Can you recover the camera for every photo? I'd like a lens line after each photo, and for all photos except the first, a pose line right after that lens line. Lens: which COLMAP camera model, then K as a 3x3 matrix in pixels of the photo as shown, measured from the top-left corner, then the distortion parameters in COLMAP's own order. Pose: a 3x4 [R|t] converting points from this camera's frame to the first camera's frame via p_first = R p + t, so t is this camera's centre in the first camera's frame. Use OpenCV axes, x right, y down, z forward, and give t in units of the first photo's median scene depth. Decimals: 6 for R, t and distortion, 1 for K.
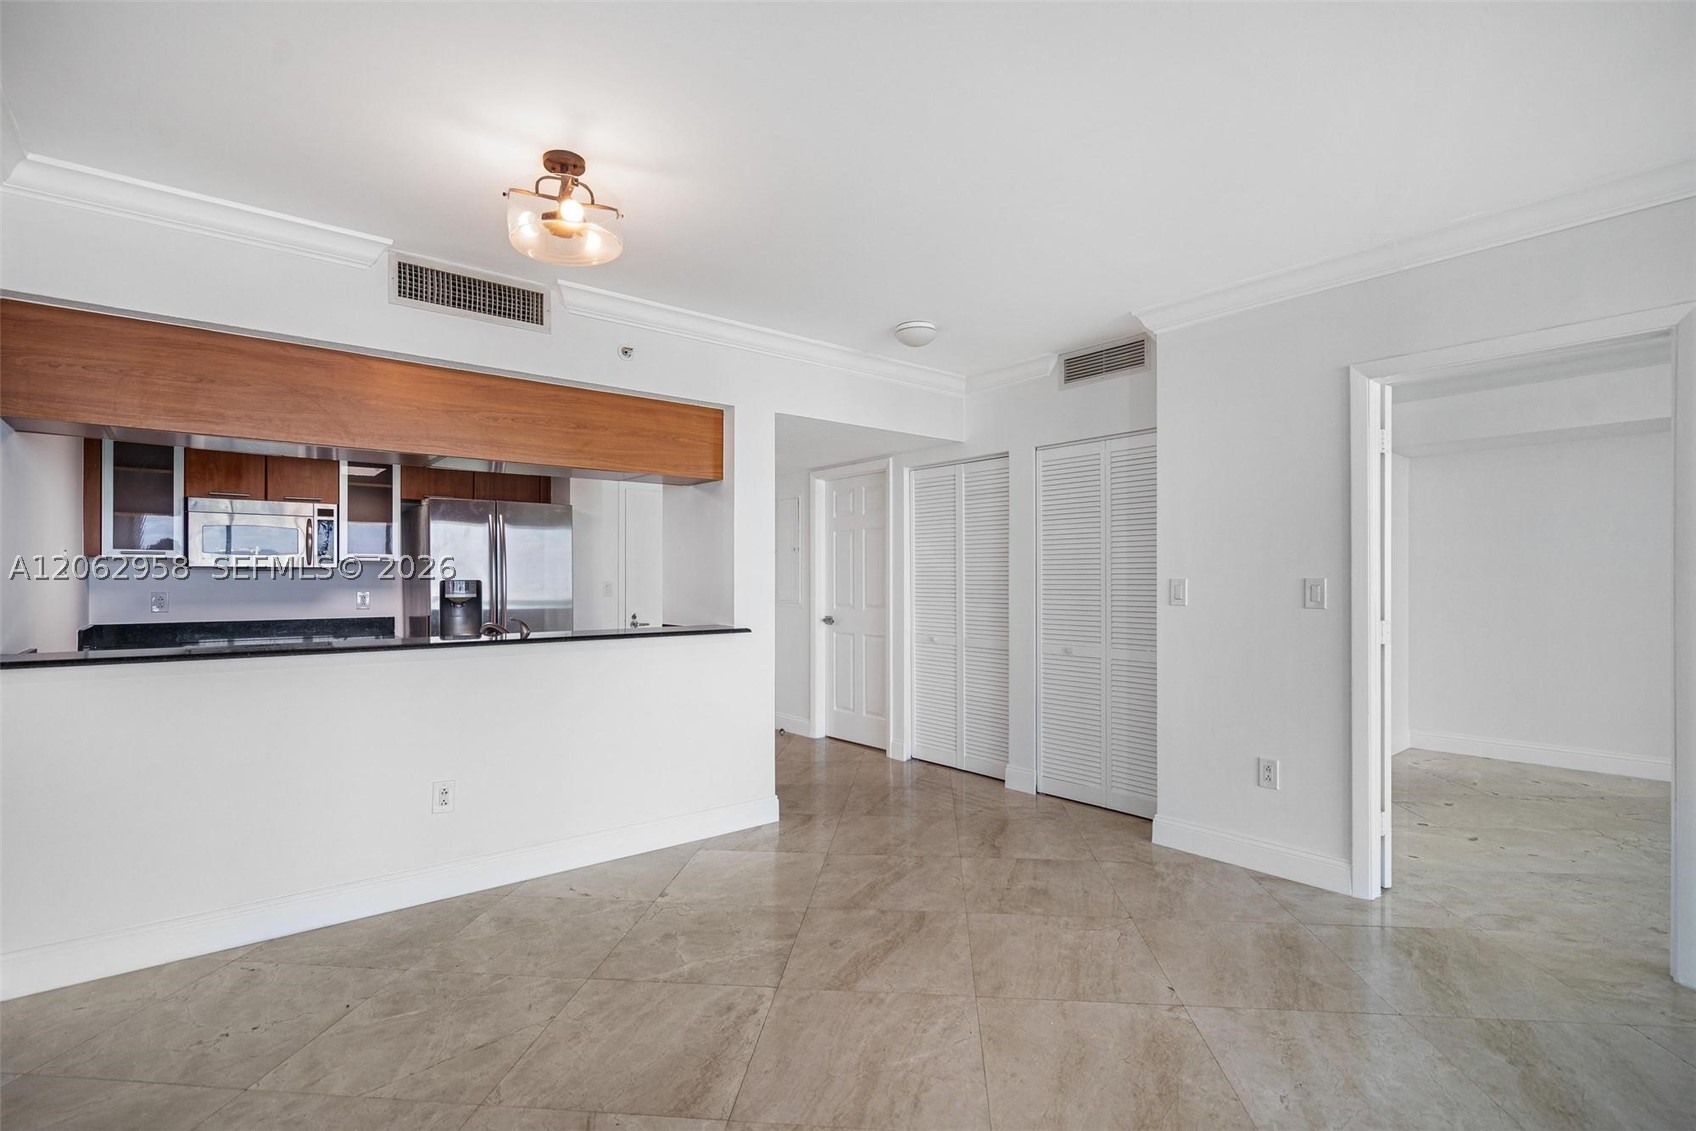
lens RADIAL K [[791.6, 0, 843.1], [0, 791.6, 590.7], [0, 0, 1]] dist [-0.000415, 0.000514]
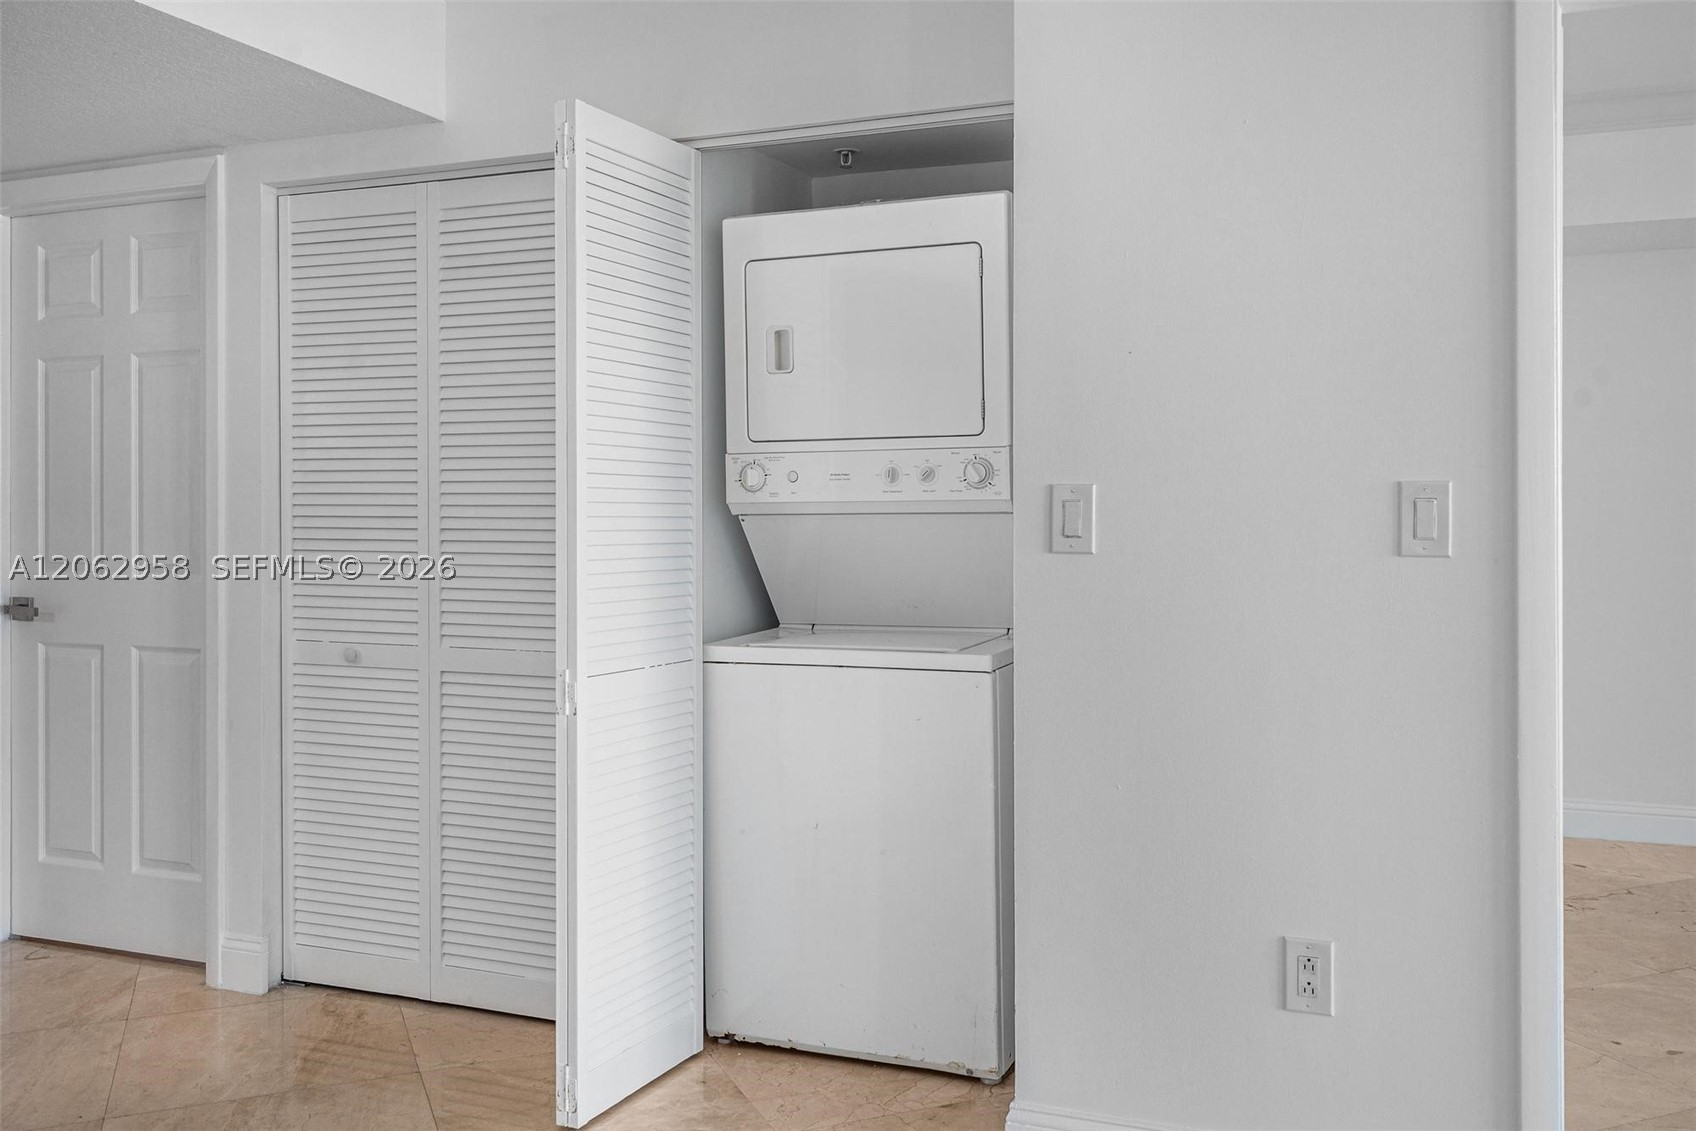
lens RADIAL K [[1414.8, 0, 846.9], [0, 1414.8, 504.7], [0, 0, 1]] dist [0.003937, 0.005959]
pose [[0.873836, 0.000189, 0.486220, -0.005795], [0.006297, 0.999912, -0.011706, 0.002366], [-0.486179, 0.013291, 0.873758, 0.418506]]
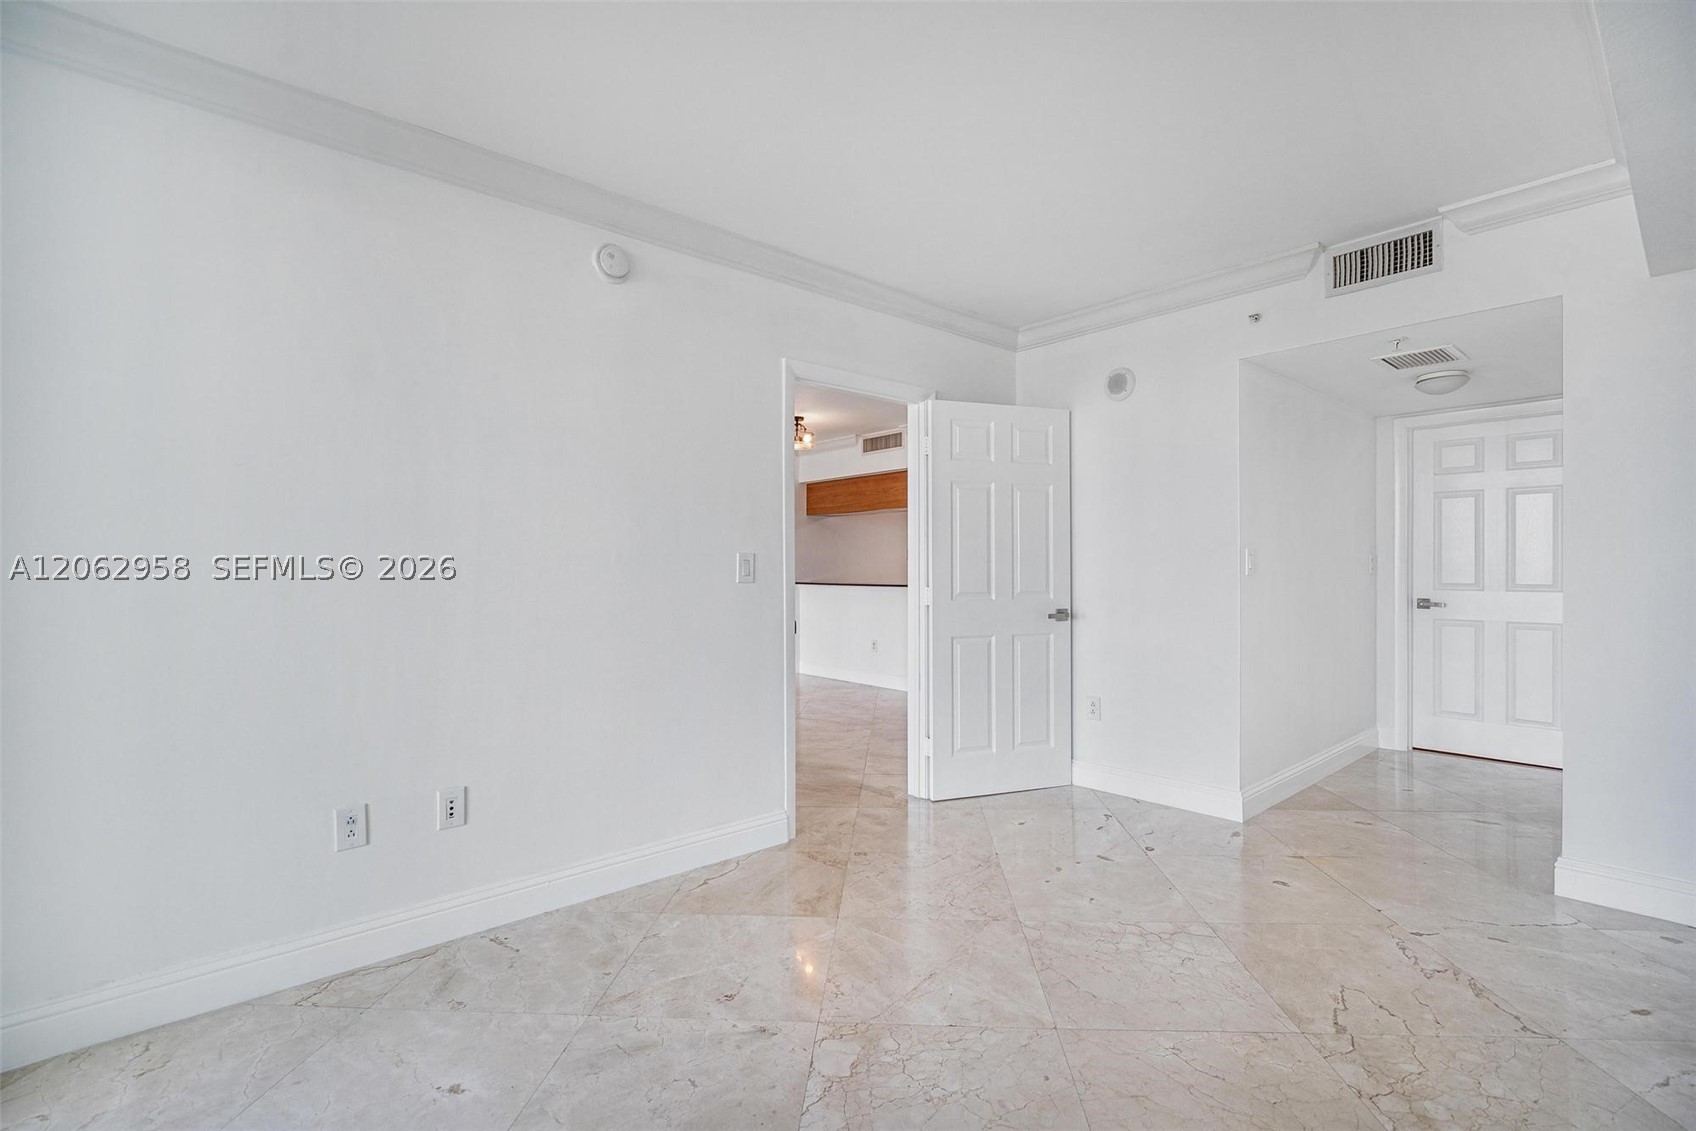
lens RADIAL K [[762.7, 0, 866.5], [0, 762.7, 566.5], [0, 0, 1]] dist [0.000961, 0.000202]
pose [[0.054995, -0.000145, -0.998487, 1.513805], [-0.011318, 0.999936, -0.000768, 0.008153], [0.998423, 0.011343, 0.054989, 0.666223]]
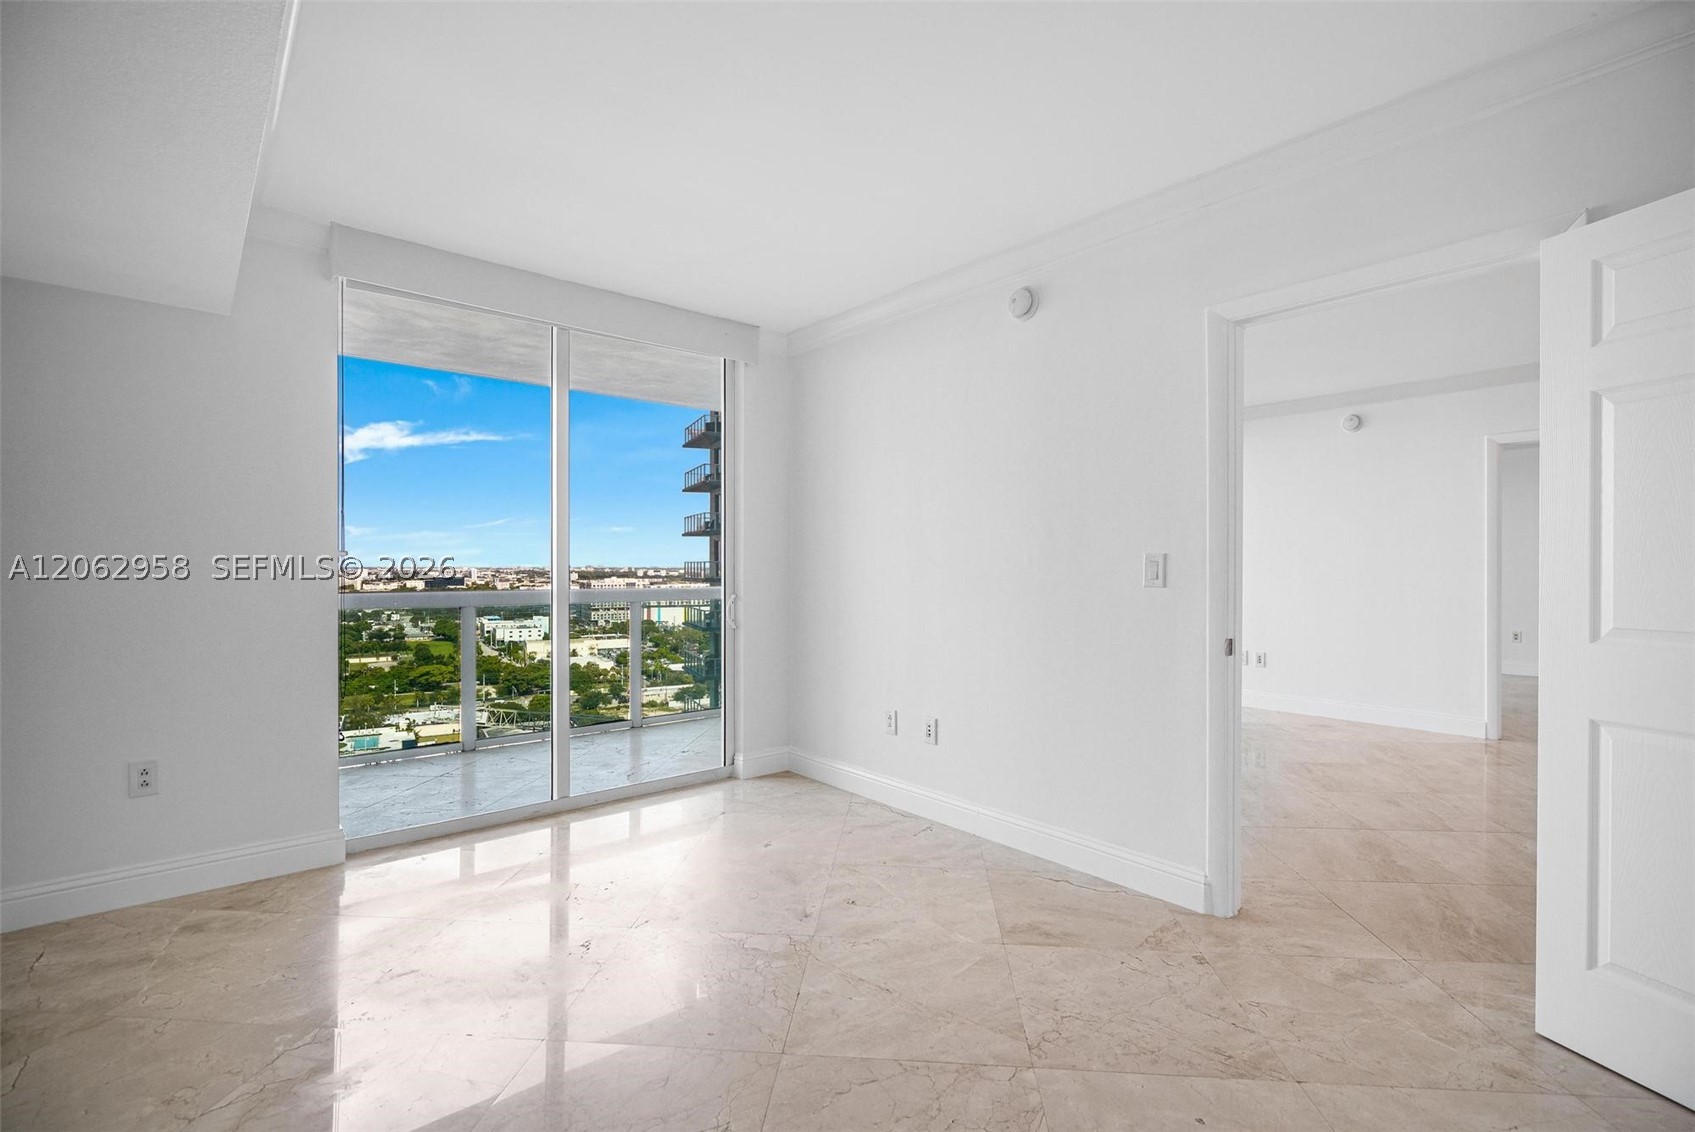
lens RADIAL K [[782.6, 0, 851.9], [0, 782.6, 572.2], [0, 0, 1]] dist [0.001211, 0.001192]
pose [[-0.999512, 0.003310, -0.031071, 1.009979], [0.002537, 0.999687, 0.024888, -0.006117], [0.031144, 0.024797, -0.999207, 1.286468]]
